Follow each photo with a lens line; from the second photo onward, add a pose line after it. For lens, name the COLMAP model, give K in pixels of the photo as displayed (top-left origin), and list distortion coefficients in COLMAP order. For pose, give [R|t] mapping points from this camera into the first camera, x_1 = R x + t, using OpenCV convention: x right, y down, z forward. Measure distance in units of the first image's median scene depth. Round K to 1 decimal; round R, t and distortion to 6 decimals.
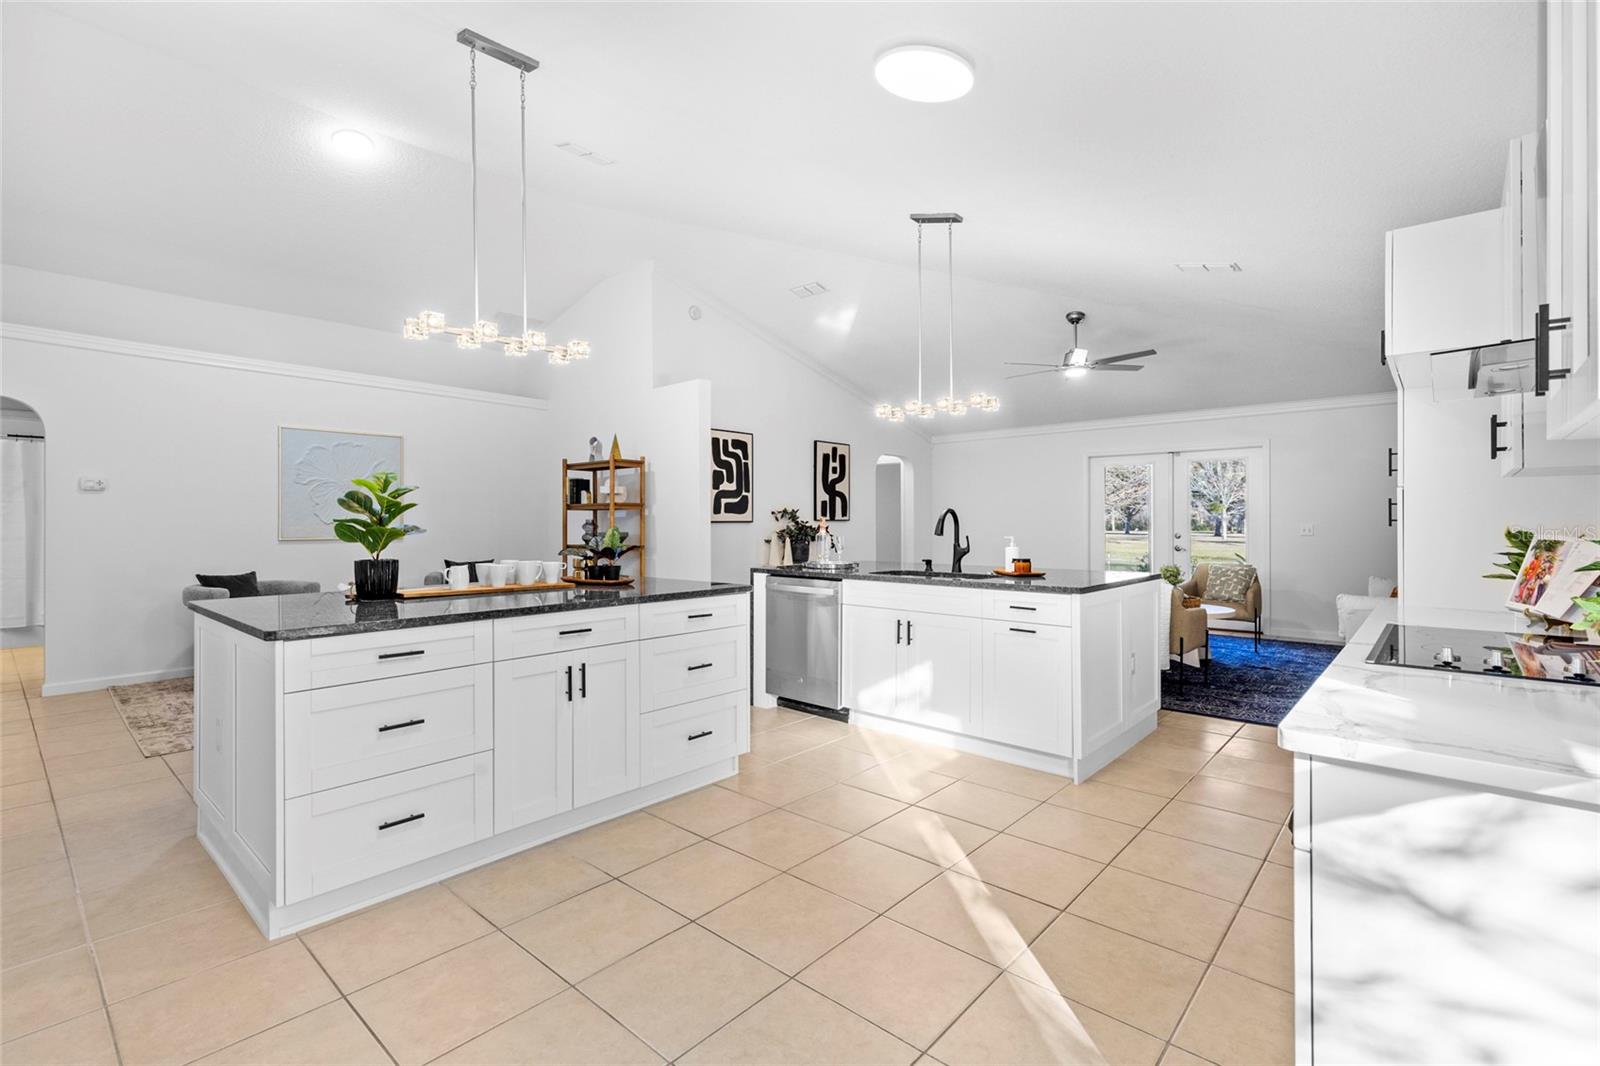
lens RADIAL K [[725.1, 0, 798.9], [0, 725.1, 523.8], [0, 0, 1]] dist [0.004495, -0.001481]
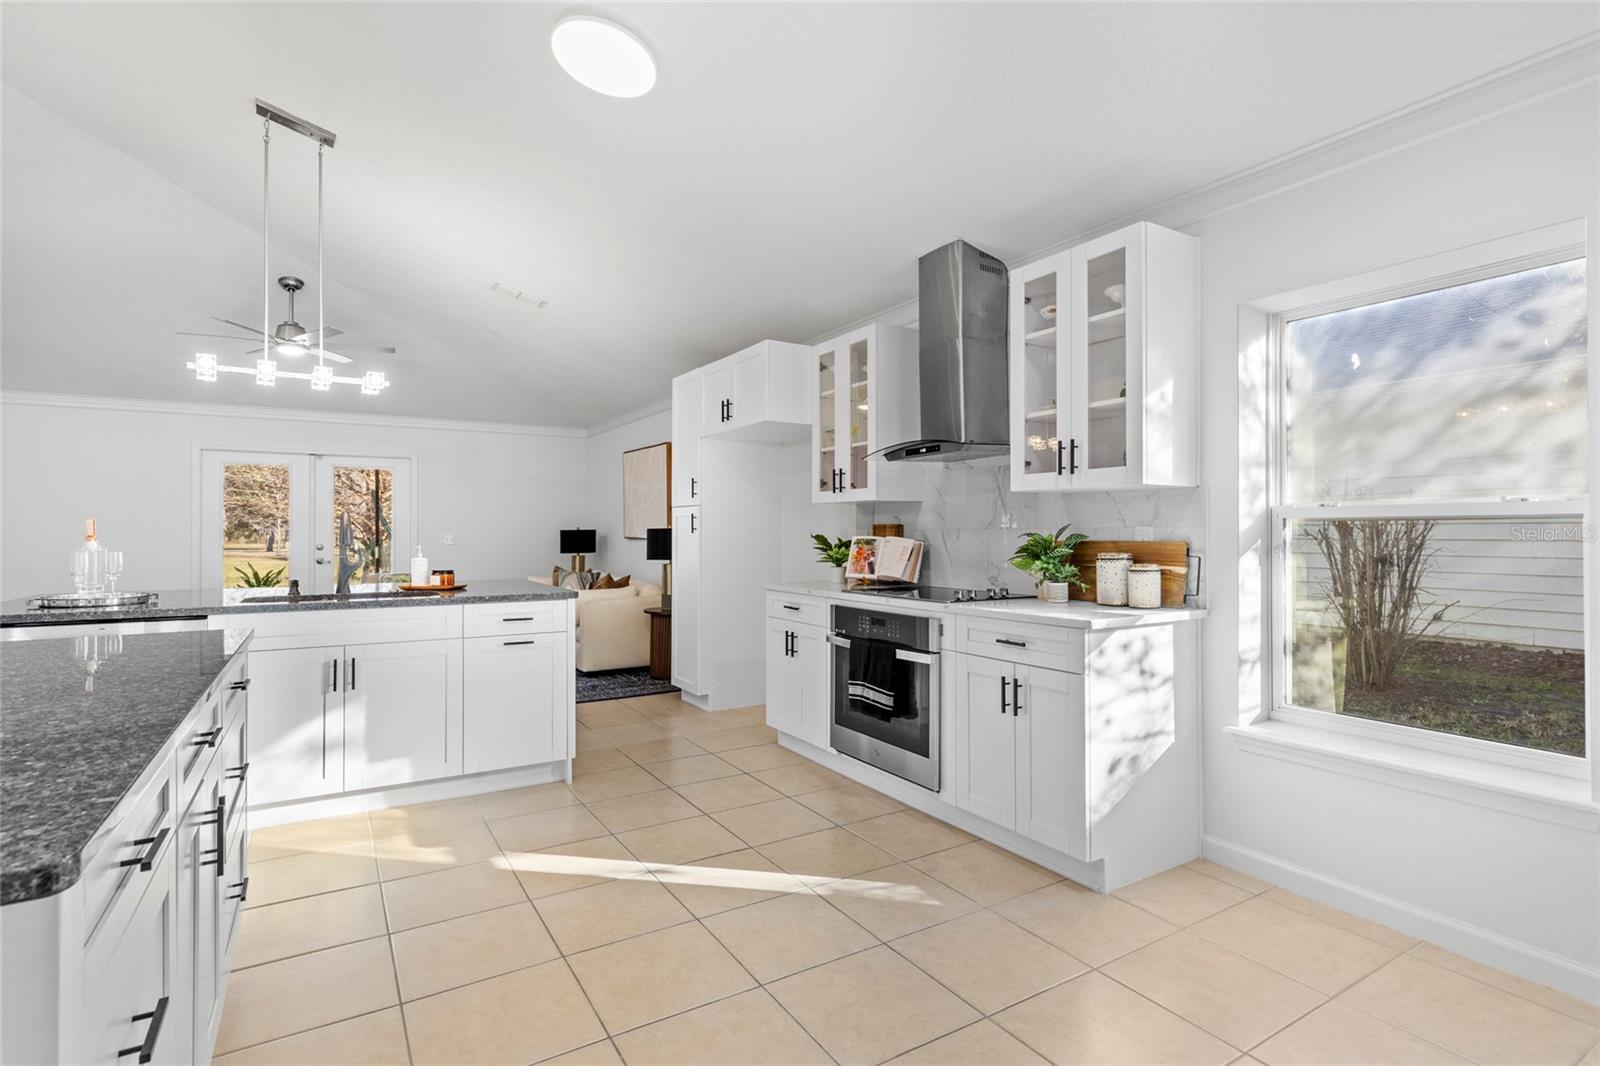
lens RADIAL K [[774.5, 0, 801.3], [0, 774.5, 526.4], [0, 0, 1]] dist [0.001712, -0.001990]
pose [[0.284370, 0.008946, 0.958673, -0.306008], [0.003032, 0.999943, -0.010230, 0.003344], [-0.958710, 0.005816, 0.284327, 0.195114]]
